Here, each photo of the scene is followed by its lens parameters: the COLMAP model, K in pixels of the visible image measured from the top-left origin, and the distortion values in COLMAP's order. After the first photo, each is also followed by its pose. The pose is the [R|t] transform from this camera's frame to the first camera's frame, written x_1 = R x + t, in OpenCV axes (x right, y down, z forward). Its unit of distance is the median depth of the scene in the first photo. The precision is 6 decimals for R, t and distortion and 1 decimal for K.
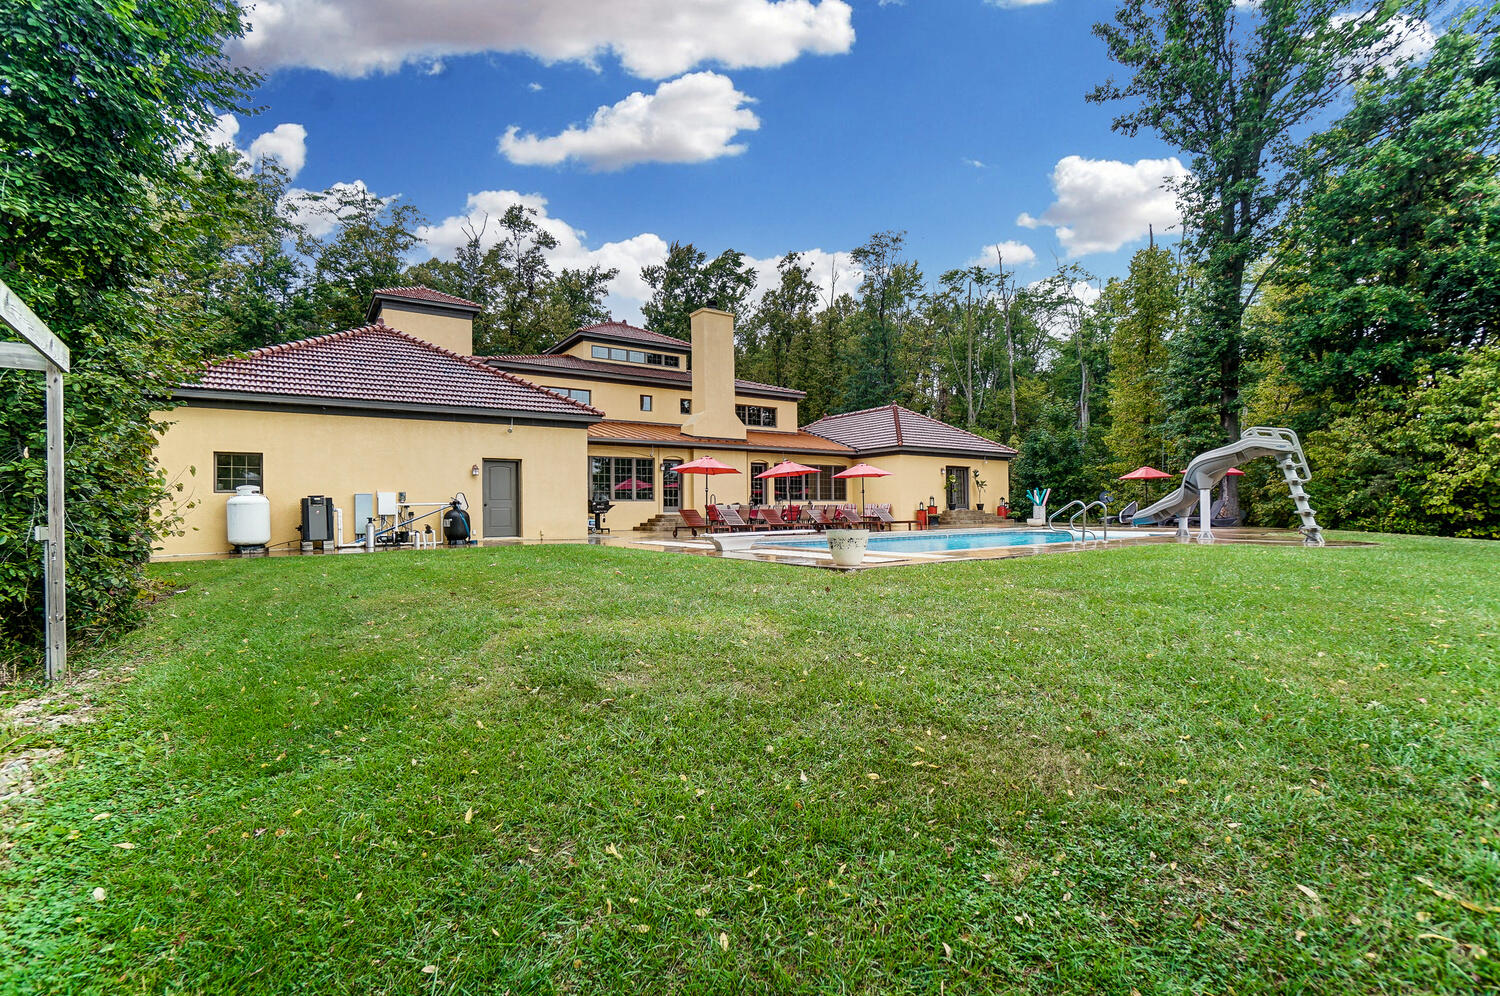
lens RADIAL K [[676.8, 0, 750.7], [0, 676.8, 510.0], [0, 0, 1]] dist [-0.063053, 0.026029]
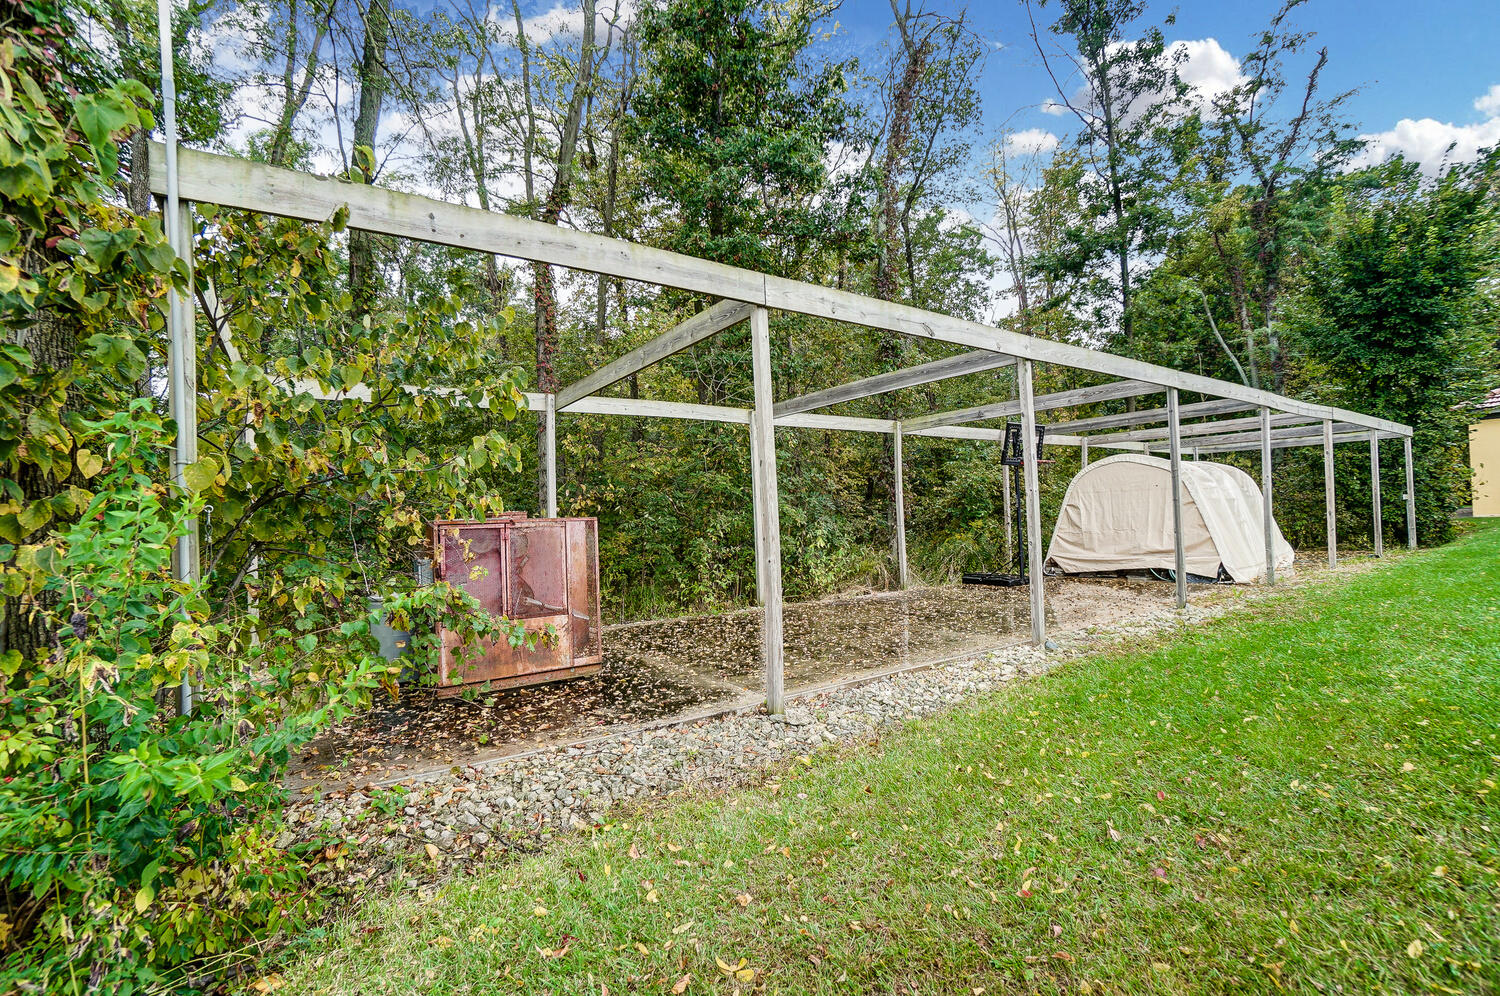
lens RADIAL K [[676.8, 0, 750.7], [0, 676.8, 510.0], [0, 0, 1]] dist [-0.063053, 0.026029]
pose [[-0.031200, 0.003729, -0.999506, 0.378956], [0.034899, 0.999387, 0.002639, -0.002577], [0.998904, -0.034799, -0.031311, -0.364271]]
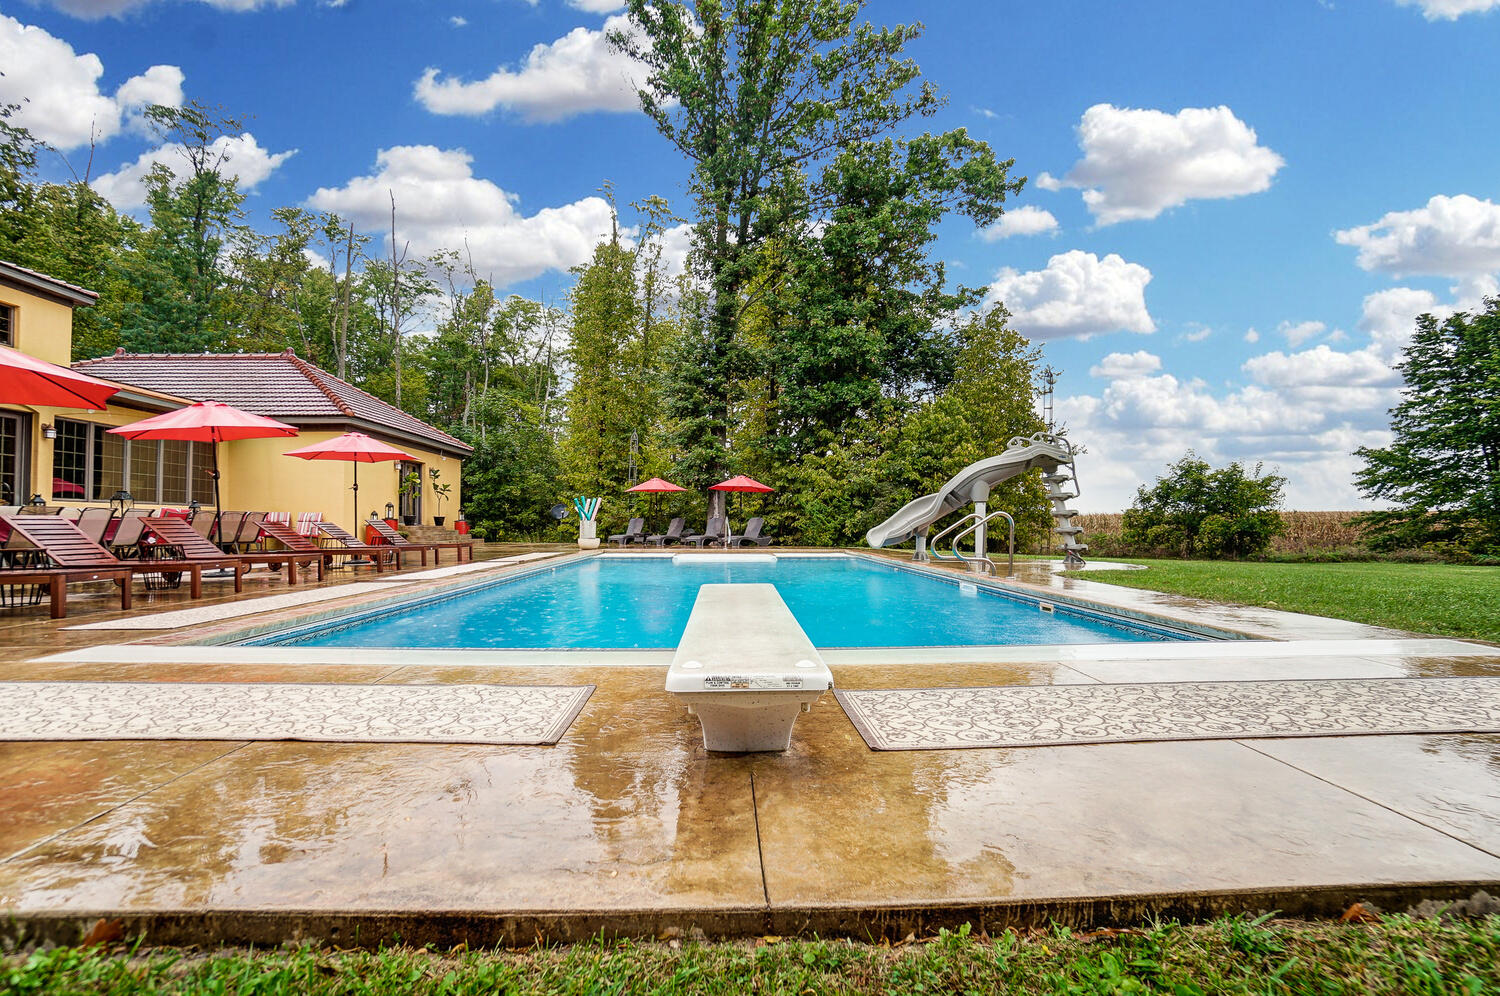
lens RADIAL K [[676.8, 0, 750.7], [0, 676.8, 510.0], [0, 0, 1]] dist [-0.063053, 0.026029]
pose [[0.540597, 0.029738, 0.840756, -0.082643], [-0.009428, 0.999526, -0.029292, 0.001704], [-0.841229, 0.007909, 0.540622, 0.406092]]
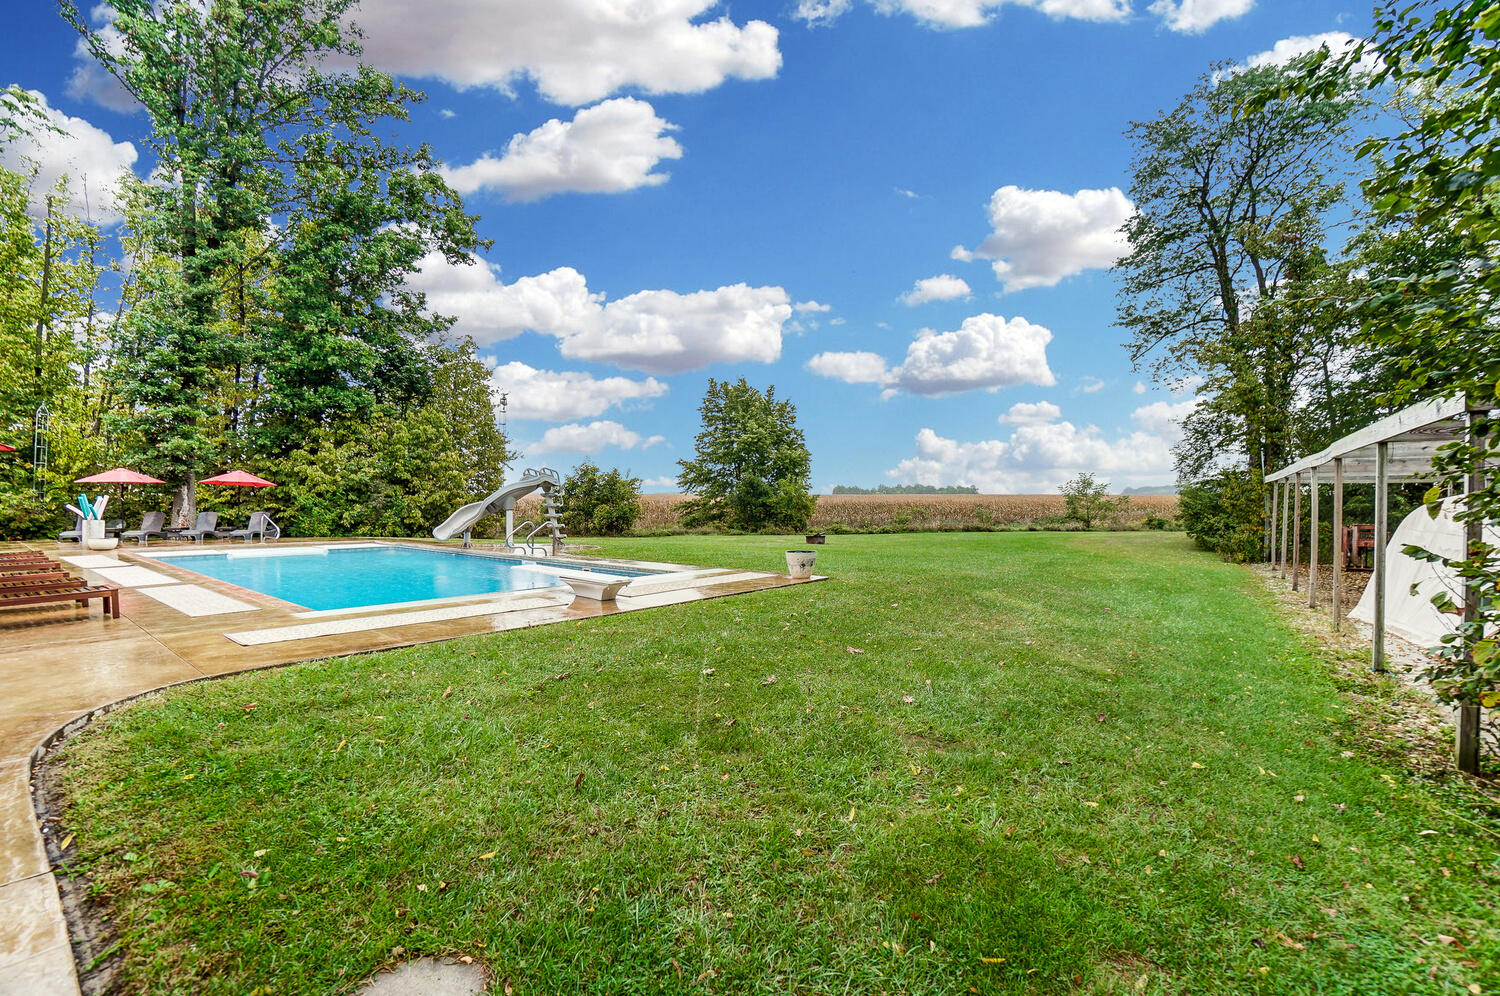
lens RADIAL K [[676.8, 0, 750.7], [0, 676.8, 510.0], [0, 0, 1]] dist [-0.063053, 0.026029]
pose [[-0.293743, -0.002601, 0.955881, -0.380737], [-0.009071, 0.999959, -0.000067, -0.020727], [-0.955841, -0.008690, -0.293755, 0.487844]]
